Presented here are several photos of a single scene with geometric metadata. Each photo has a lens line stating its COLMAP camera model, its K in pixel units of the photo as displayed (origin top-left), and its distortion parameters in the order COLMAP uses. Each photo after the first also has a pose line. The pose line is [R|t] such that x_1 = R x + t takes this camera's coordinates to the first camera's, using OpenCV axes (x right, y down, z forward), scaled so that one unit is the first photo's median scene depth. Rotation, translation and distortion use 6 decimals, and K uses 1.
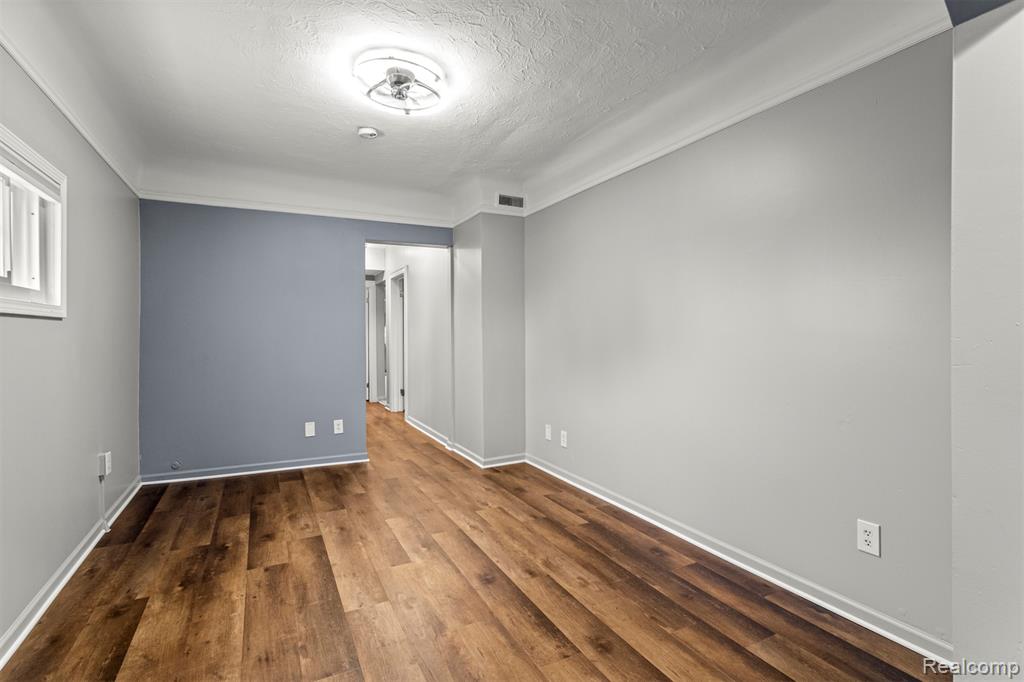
lens RADIAL K [[490.4, 0, 504.3], [0, 490.4, 335.8], [0, 0, 1]] dist [0.002728, 0.000075]
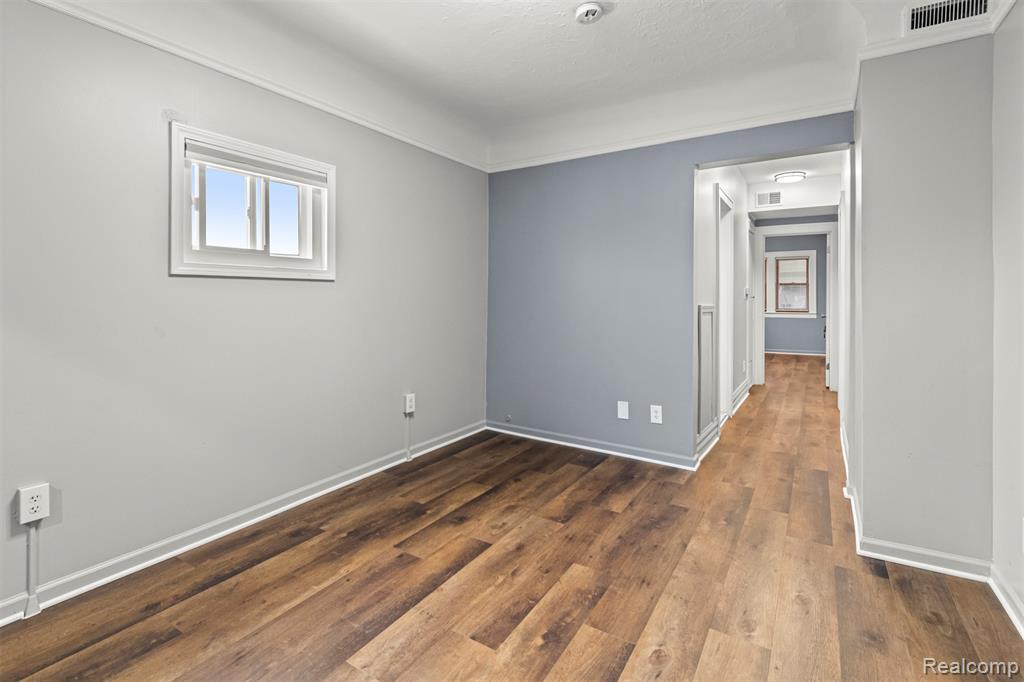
lens RADIAL K [[490.4, 0, 494.4], [0, 490.4, 298.9], [0, 0, 1]] dist [0.002728, 0.000075]
pose [[0.495553, 0.009084, -0.868530, 0.310517], [-0.009567, 0.999942, 0.004999, 0.001441], [0.868525, 0.005832, 0.495611, 0.584662]]
